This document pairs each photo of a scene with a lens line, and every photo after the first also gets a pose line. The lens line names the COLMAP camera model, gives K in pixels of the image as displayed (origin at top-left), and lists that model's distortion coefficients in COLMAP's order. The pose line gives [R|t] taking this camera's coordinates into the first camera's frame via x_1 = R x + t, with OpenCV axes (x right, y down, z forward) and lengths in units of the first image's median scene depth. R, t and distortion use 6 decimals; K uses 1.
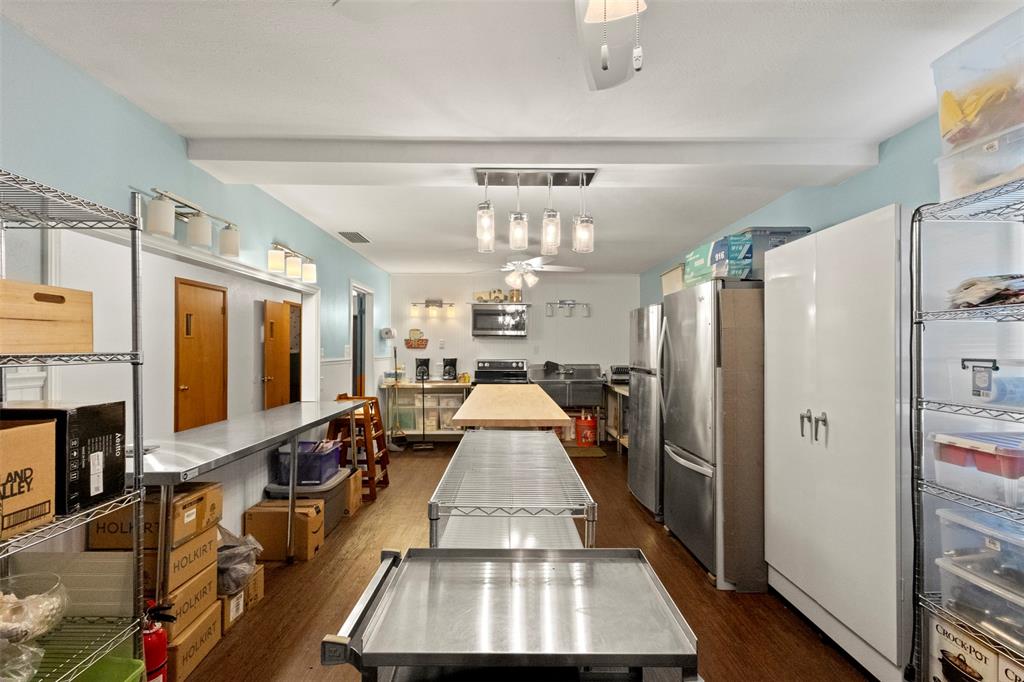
lens RADIAL K [[477.3, 0, 512.0], [0, 477.3, 353.5], [0, 0, 1]] dist [0.002512, 0.000194]
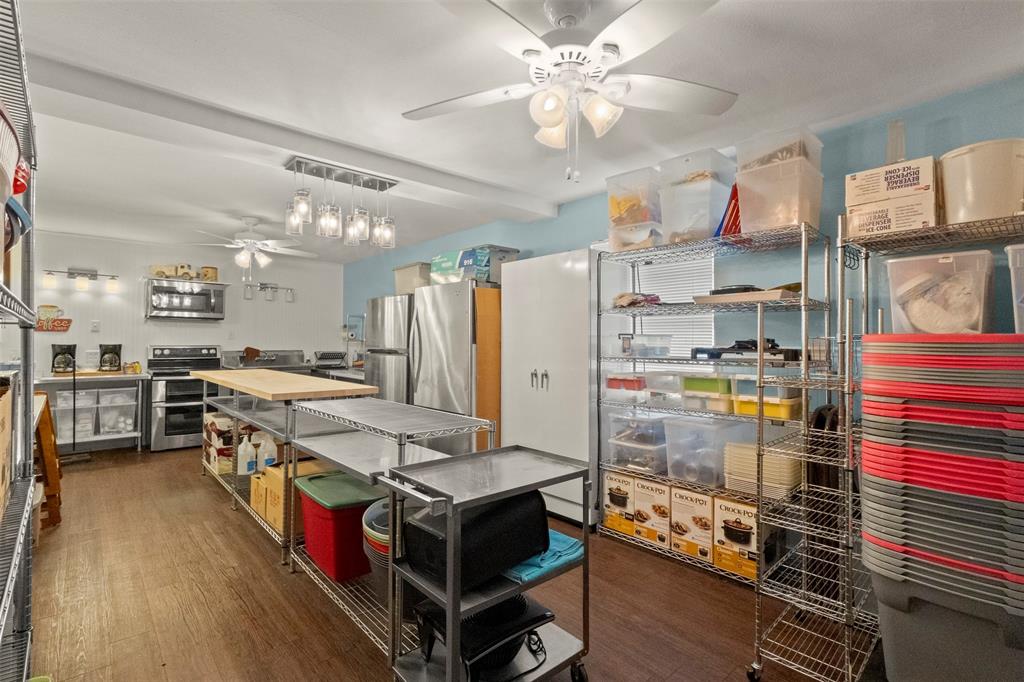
lens RADIAL K [[480.6, 0, 509.0], [0, 480.6, 341.6], [0, 0, 1]] dist [0.000869, 0.000381]
pose [[0.756458, 0.002026, 0.654039, -0.394693], [0.002211, 0.999982, -0.005655, 0.030484], [-0.654038, 0.005724, 0.756440, -0.110229]]
